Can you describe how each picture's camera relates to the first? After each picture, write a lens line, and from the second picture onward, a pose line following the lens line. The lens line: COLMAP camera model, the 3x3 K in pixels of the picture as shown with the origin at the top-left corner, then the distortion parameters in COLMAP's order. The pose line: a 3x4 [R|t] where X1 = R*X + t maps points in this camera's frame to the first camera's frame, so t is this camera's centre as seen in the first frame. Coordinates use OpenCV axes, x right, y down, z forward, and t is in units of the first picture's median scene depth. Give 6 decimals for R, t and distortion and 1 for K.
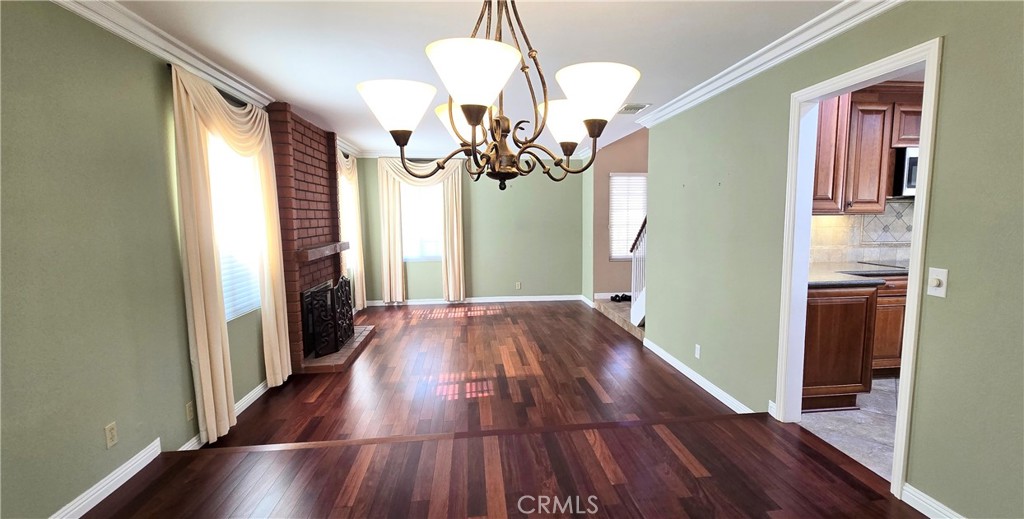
lens RADIAL K [[456.4, 0, 527.9], [0, 456.4, 264.0], [0, 0, 1]] dist [0.000420, -0.000020]
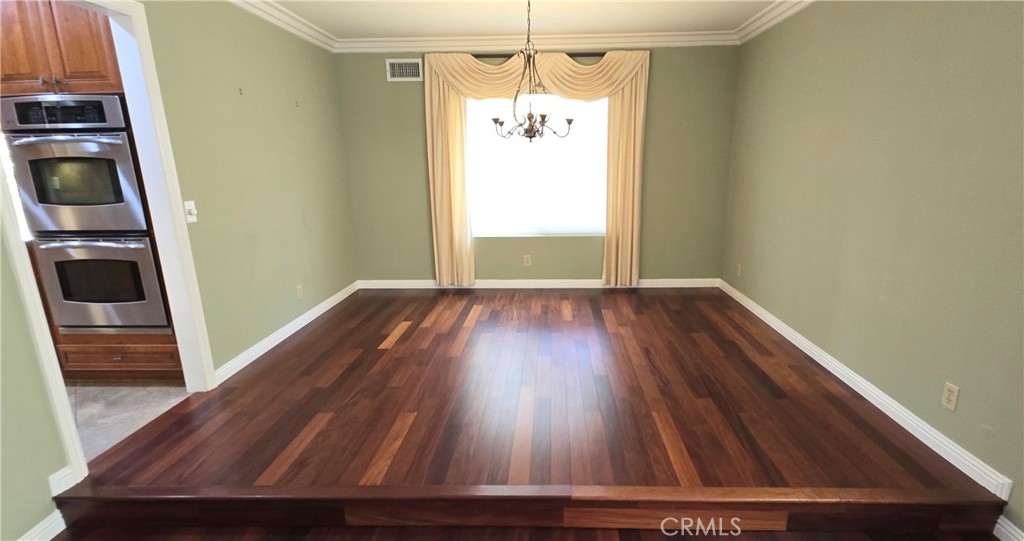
lens RADIAL K [[469.1, 0, 540.3], [0, 469.1, 273.2], [0, 0, 1]] dist [0.000714, 0.000093]
pose [[-0.988796, -0.014825, 0.148538, -0.119281], [0.036497, 0.940847, 0.336862, -0.083884], [-0.144745, 0.338508, -0.929764, 0.858378]]
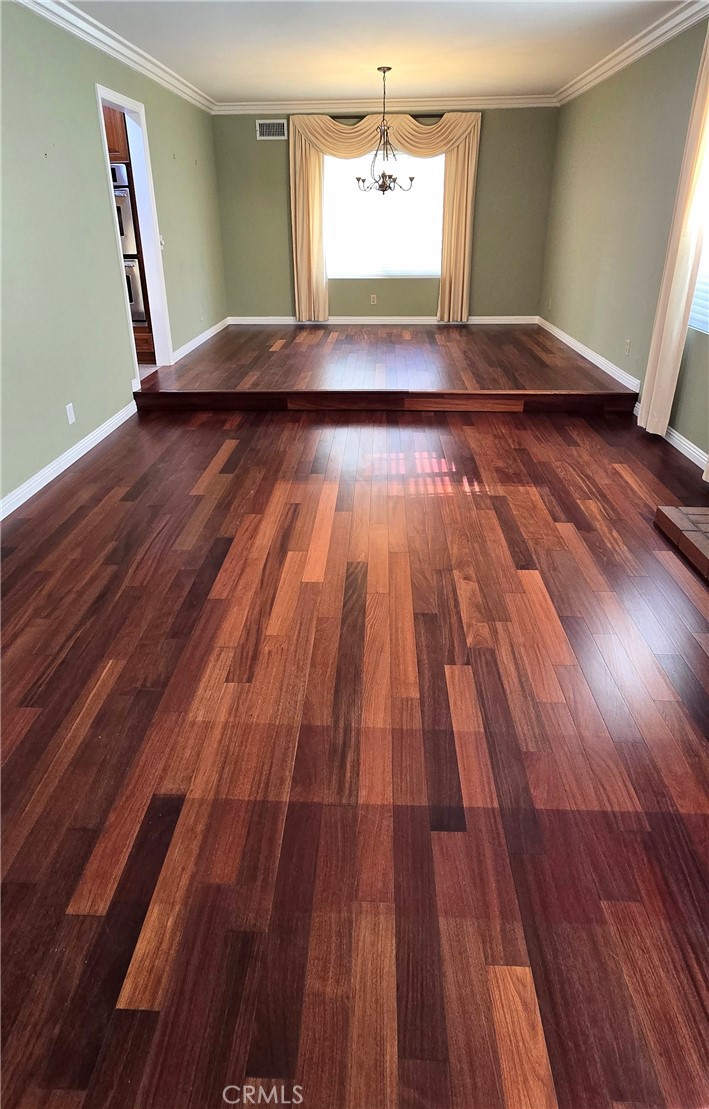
lens RADIAL K [[614.2, 0, 354.7], [0, 614.2, 454.5], [0, 0, 1]] dist [-0.001438, 0.000113]
pose [[-0.984682, -0.044054, 0.168700, -0.170719], [0.038438, 0.888902, 0.456482, -0.130093], [-0.170068, 0.455974, -0.873593, 1.428861]]
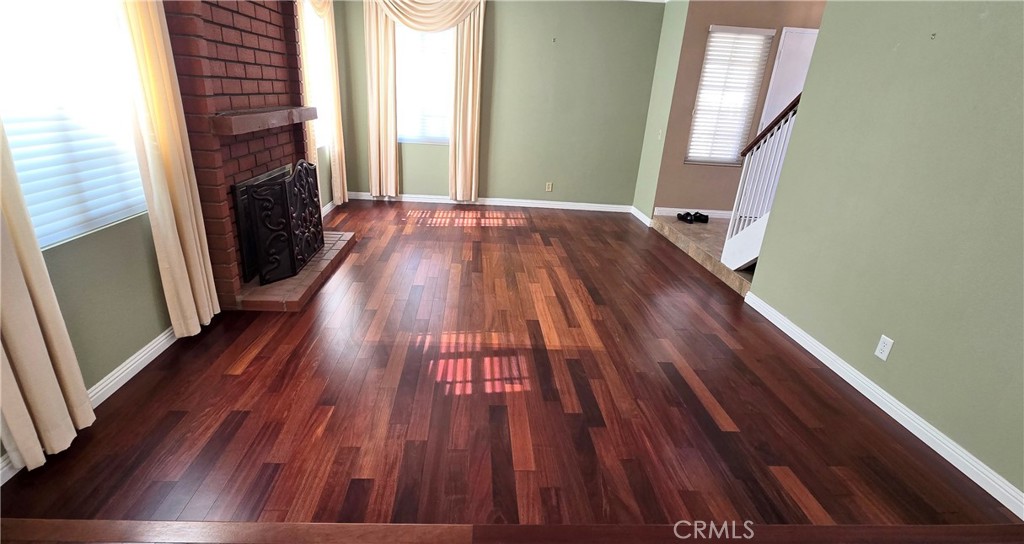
lens RADIAL K [[477.5, 0, 497.5], [0, 477.5, 275.5], [0, 0, 1]] dist [0.001171, -0.000026]
pose [[0.994130, 0.091112, -0.058337, -0.072294], [-0.073002, 0.962894, 0.259820, -0.014650], [0.079845, -0.254036, 0.963893, 0.324794]]
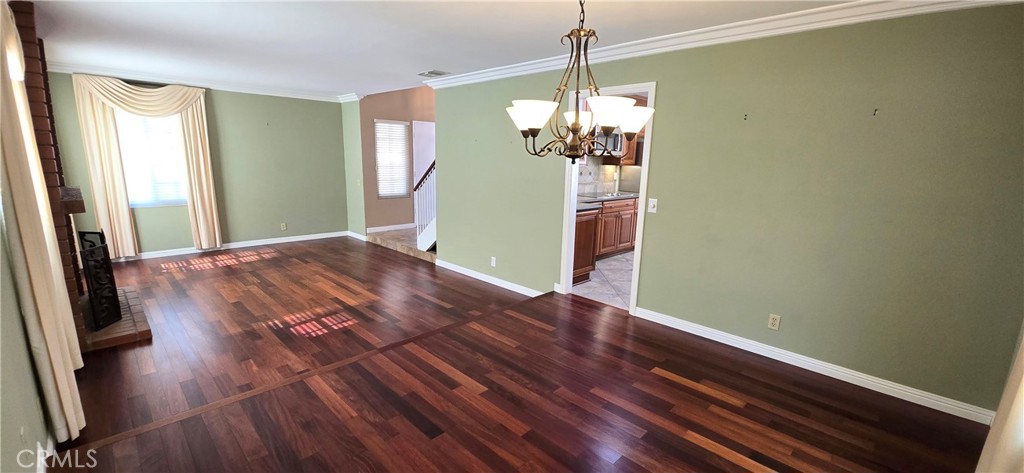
lens RADIAL K [[416.1, 0, 511.1], [0, 416.1, 241.7], [0, 0, 1]] dist [0.003801, -0.004586]
pose [[0.786357, -0.097143, 0.610086, -0.295880], [0.032379, 0.992683, 0.116329, -0.014541], [-0.616923, -0.071723, 0.783749, -0.029884]]
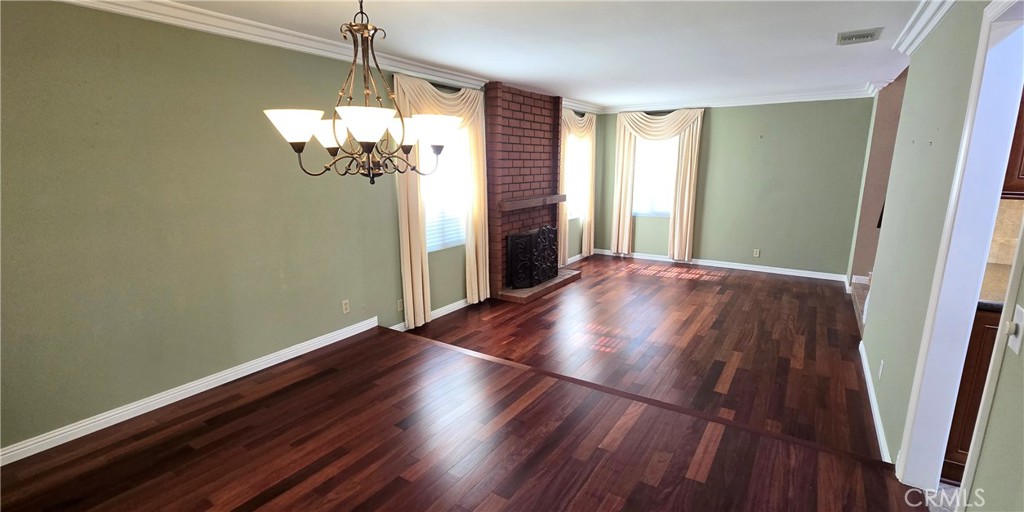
lens RADIAL K [[469.3, 0, 512.0], [0, 469.3, 256.0], [0, 0, 1]] dist [0.000423, 0.000010]
pose [[0.760644, 0.130919, -0.635831, 0.306133], [-0.070462, 0.990317, 0.119615, -0.032847], [0.645334, -0.046183, 0.762503, 0.028081]]
